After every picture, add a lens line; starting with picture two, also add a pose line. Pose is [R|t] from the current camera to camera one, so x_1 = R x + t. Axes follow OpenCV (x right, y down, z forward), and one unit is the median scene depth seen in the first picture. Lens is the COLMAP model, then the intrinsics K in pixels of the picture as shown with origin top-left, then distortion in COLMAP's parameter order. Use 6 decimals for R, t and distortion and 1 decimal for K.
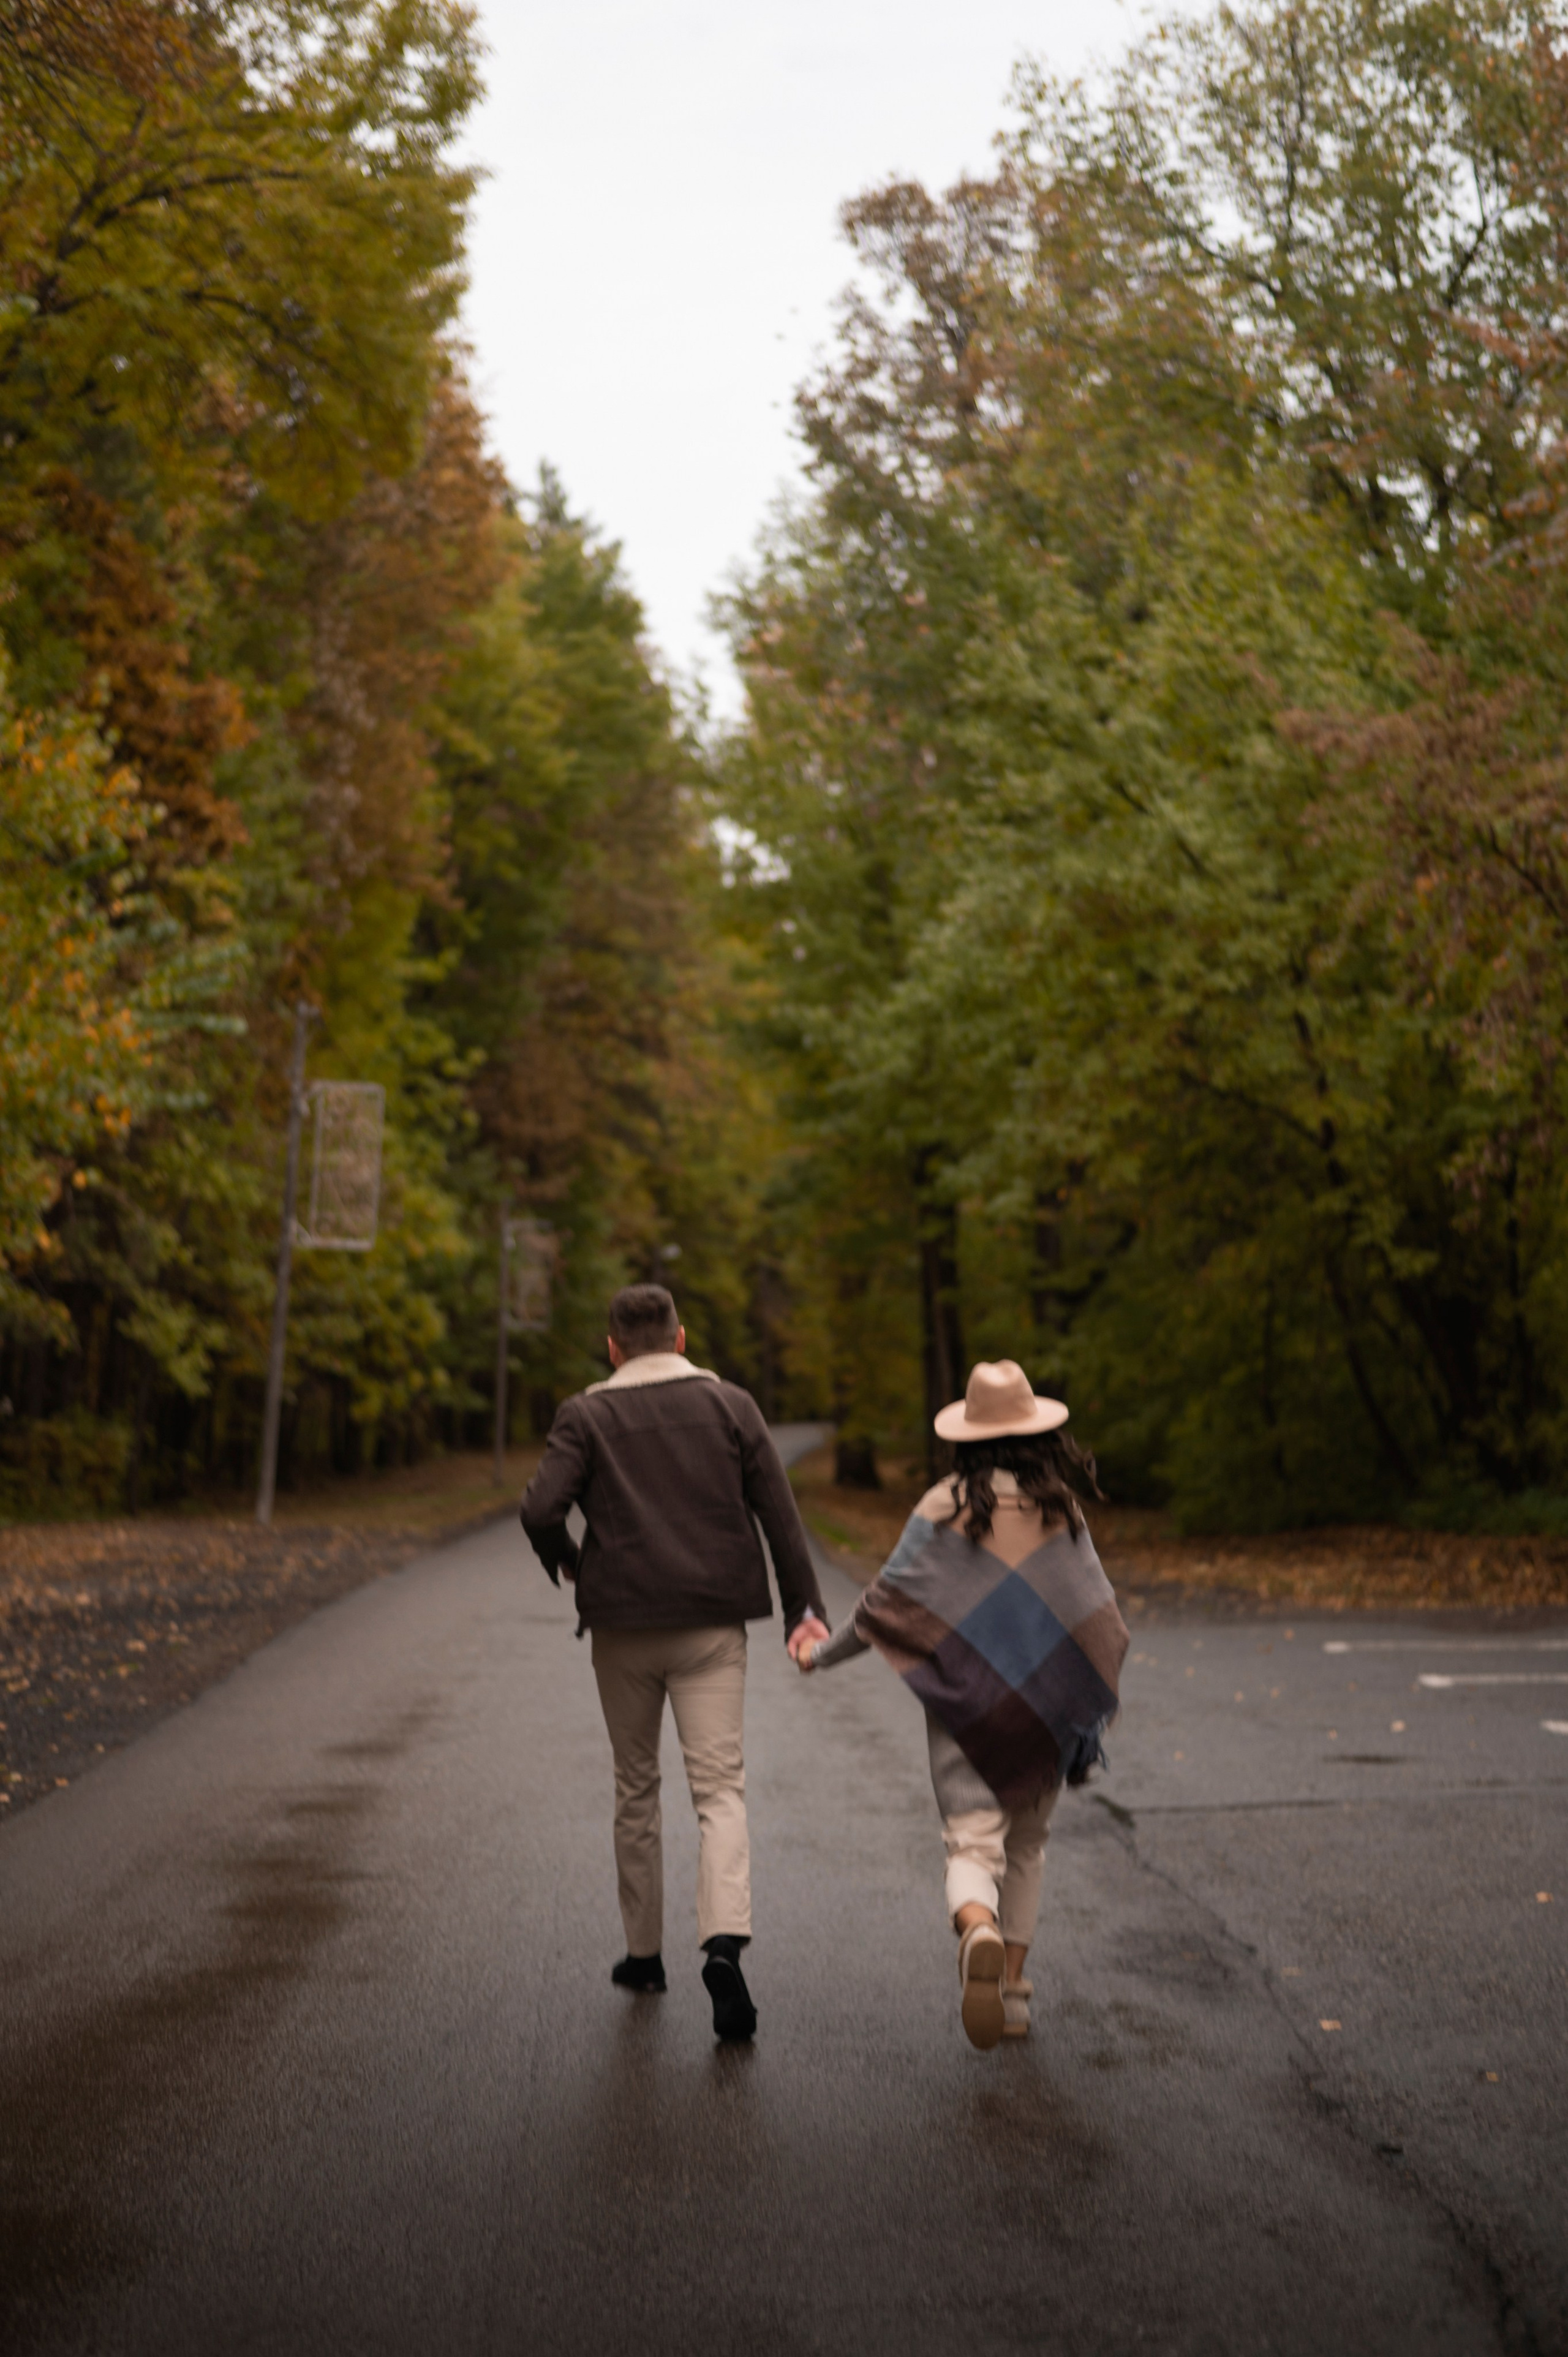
lens RADIAL K [[3415.4, 0, 795.5], [0, 3415.4, 1241.3], [0, 0, 1]] dist [-0.026190, 0.013759]
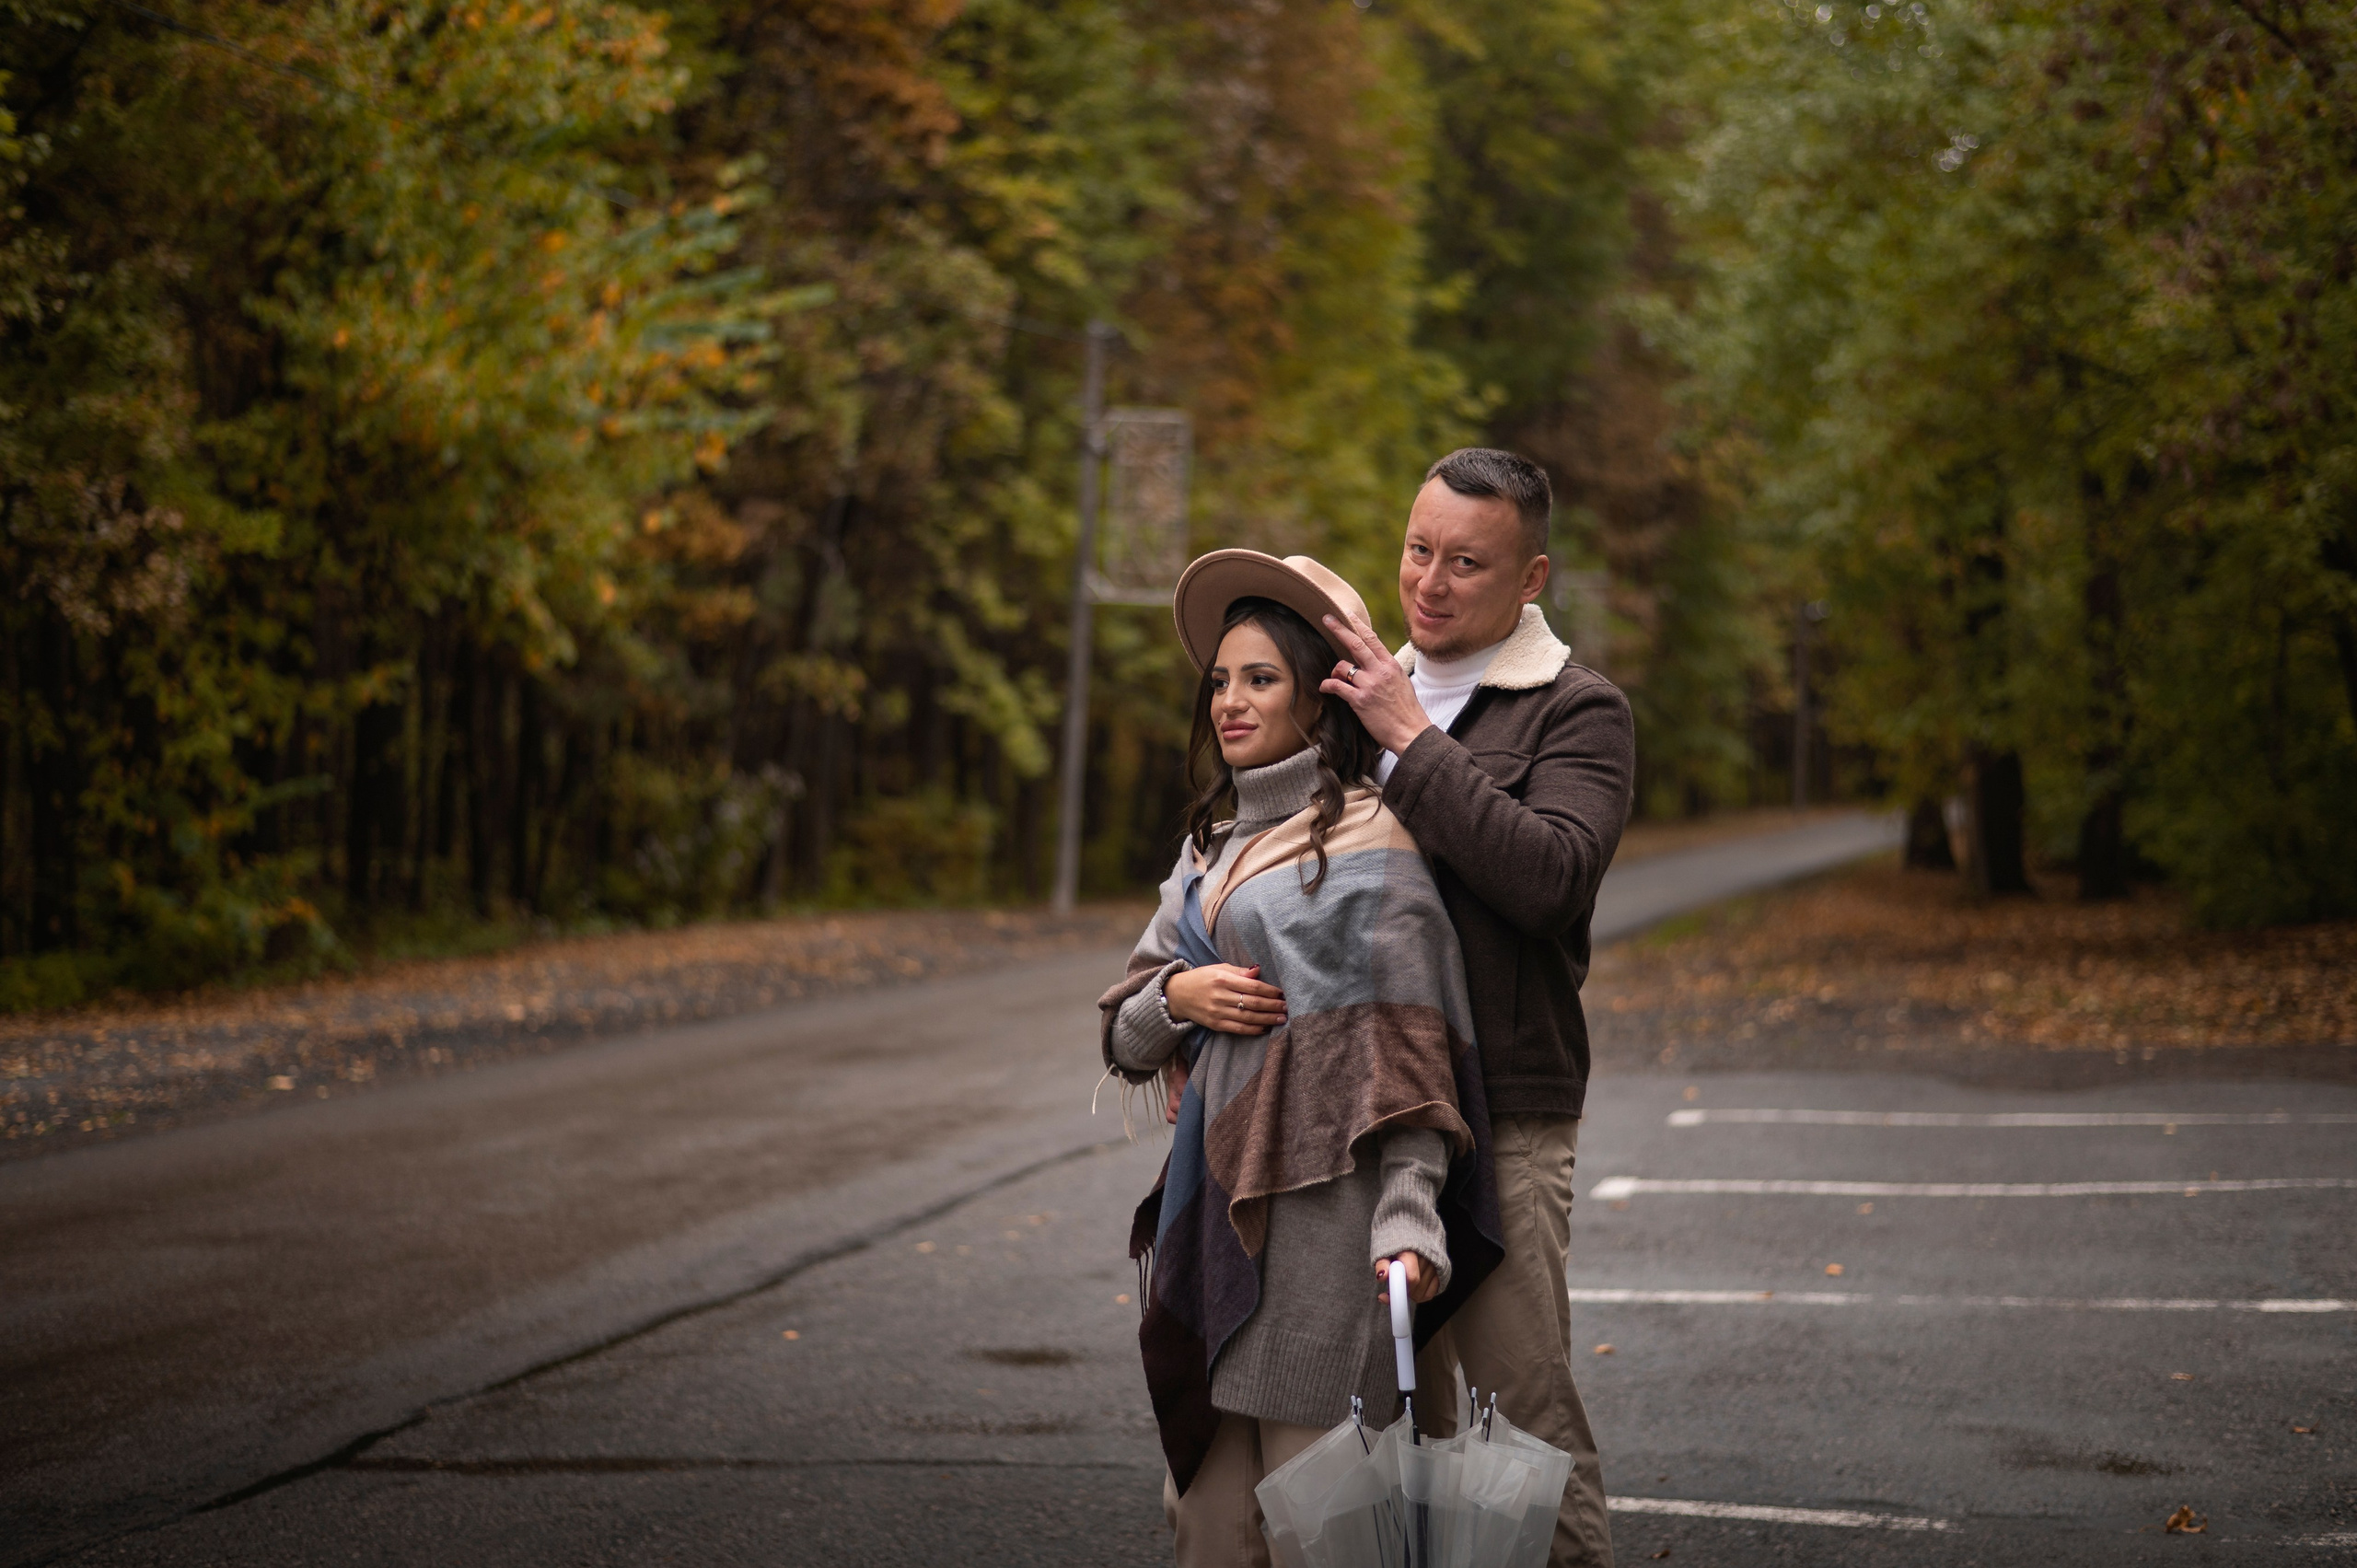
lens RADIAL K [[3491.7, 0, 1174.8], [0, 3491.7, 831.8], [0, 0, 1]] dist [-0.005740, 0.015165]
pose [[0.964801, -0.003197, -0.262962, 0.093258], [0.019708, 0.997993, 0.060175, 0.005938], [0.262242, -0.063240, 0.962928, 0.116907]]
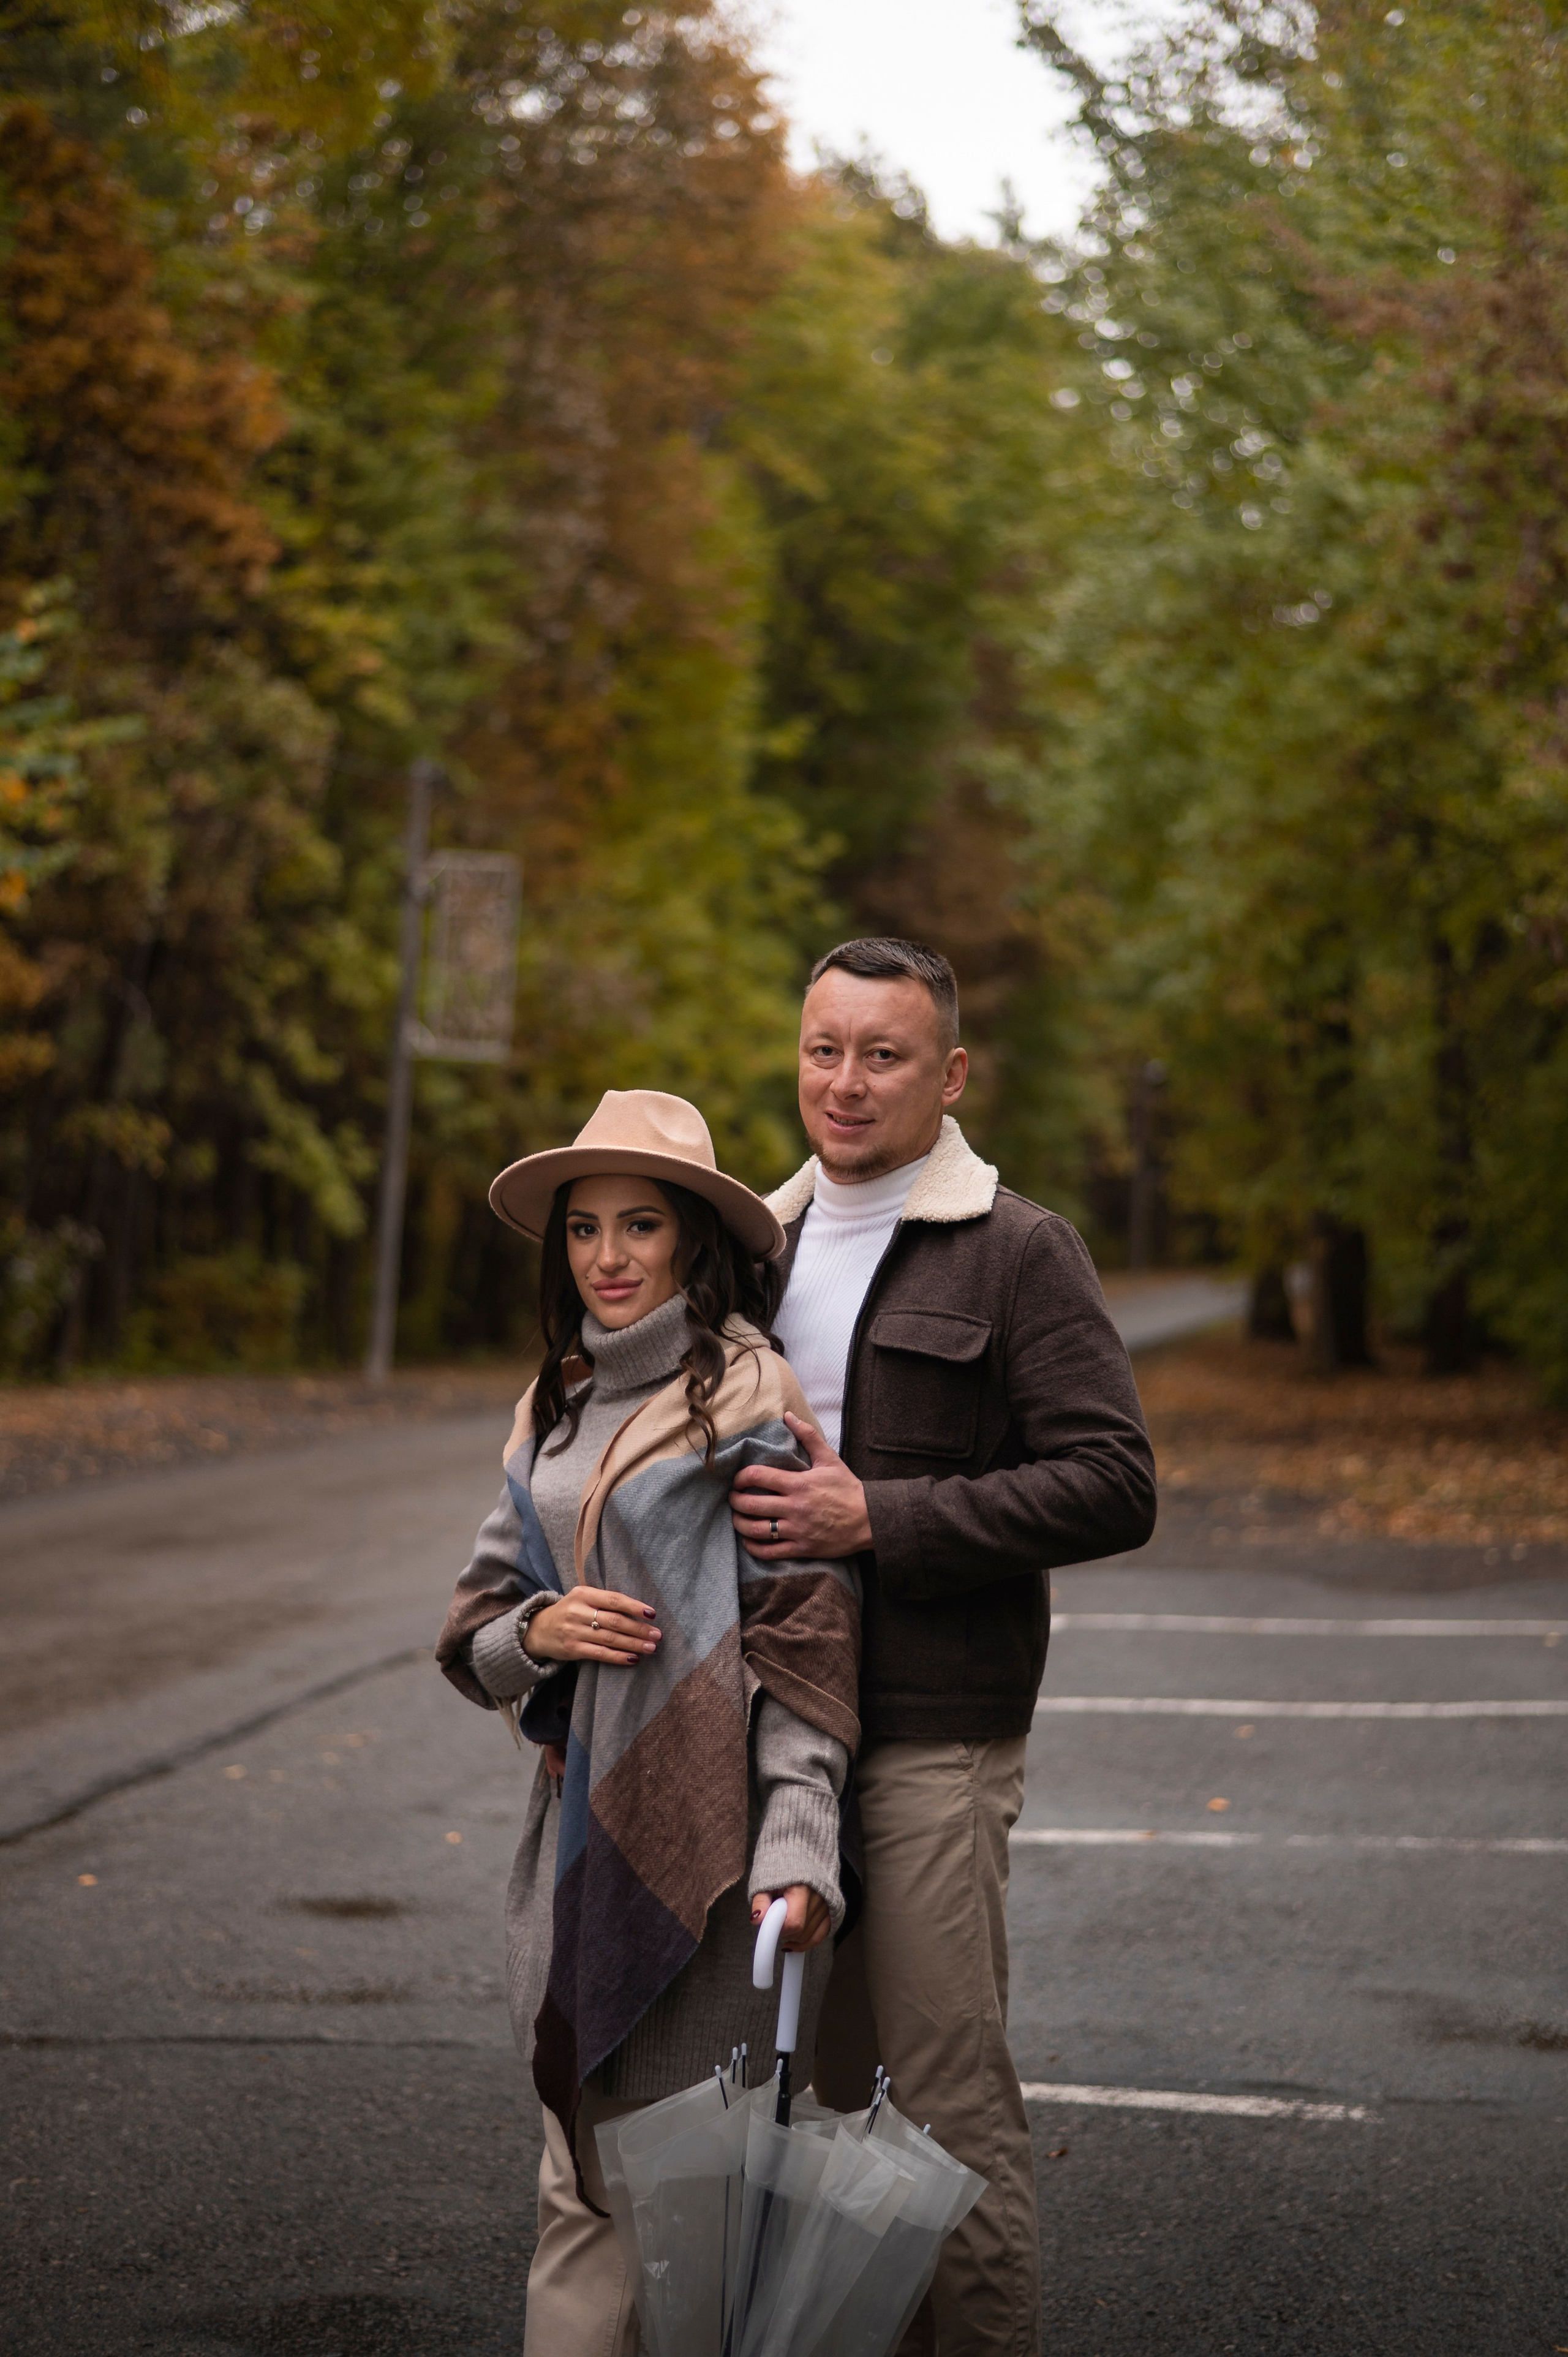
lens RADIAL K [[3620.3, 0, 785.0], [0, 3620.3, 1186.4], [0, 0, 1]] dist [-0.002773, -0.040580]
pose [[0.982921, 0.002664, -0.184011, 0.090305], [0.003376, 0.999466, 0.032500, 0.004551], [0.183999, -0.032566, 0.982387, 0.123222]]
